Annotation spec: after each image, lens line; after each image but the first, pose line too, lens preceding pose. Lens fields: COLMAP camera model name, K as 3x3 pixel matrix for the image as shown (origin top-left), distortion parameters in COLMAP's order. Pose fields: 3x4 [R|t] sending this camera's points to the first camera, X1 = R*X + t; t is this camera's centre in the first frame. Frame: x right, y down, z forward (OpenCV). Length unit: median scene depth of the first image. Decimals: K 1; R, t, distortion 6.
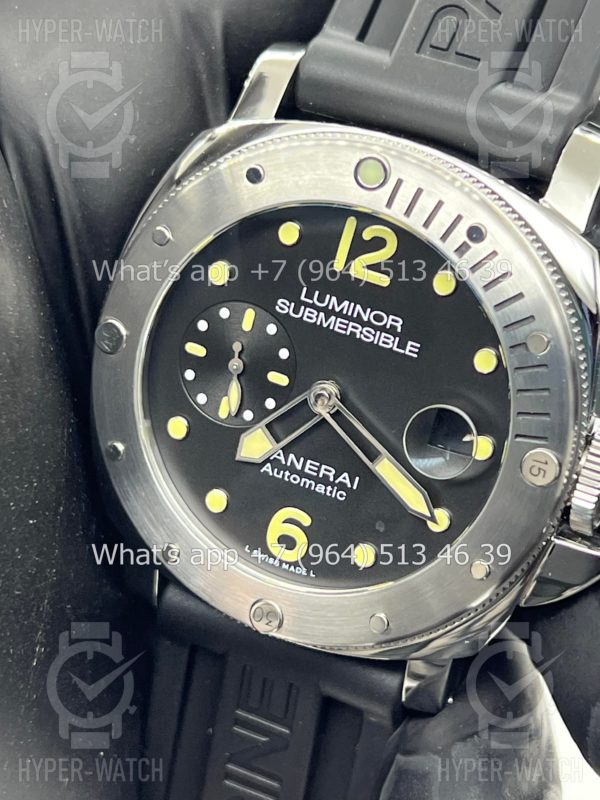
lens RADIAL K [[1928.9, 0, 302.8], [0, 1928.9, 401.6], [0, 0, 1]] dist [0.473998, 0.000000]
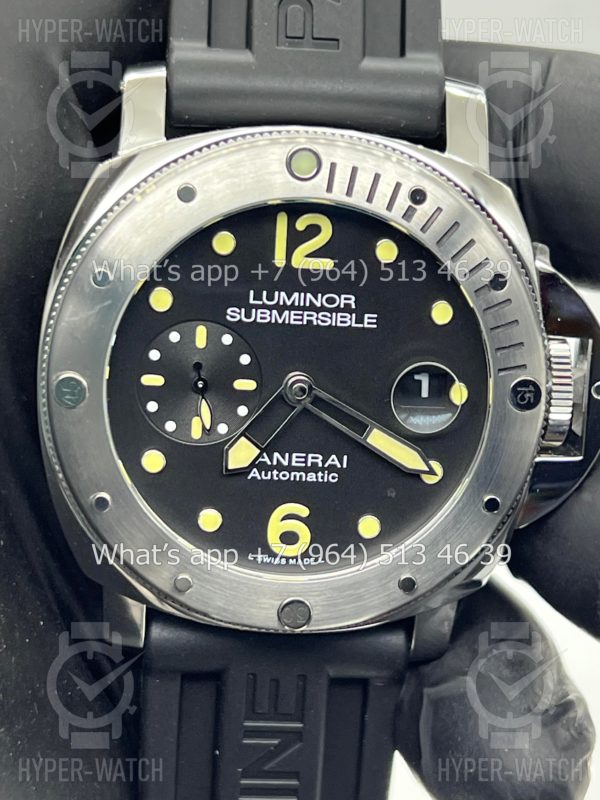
lens RADIAL K [[1928.9, 0, 282.3], [0, 1928.9, 398.4], [0, 0, 1]] dist [0.473998, 0.000000]
pose [[0.900557, -0.269206, 0.341357, -0.344502], [0.269944, 0.961761, 0.046322, -0.046947], [-0.340774, 0.050432, 0.938792, 0.041643]]
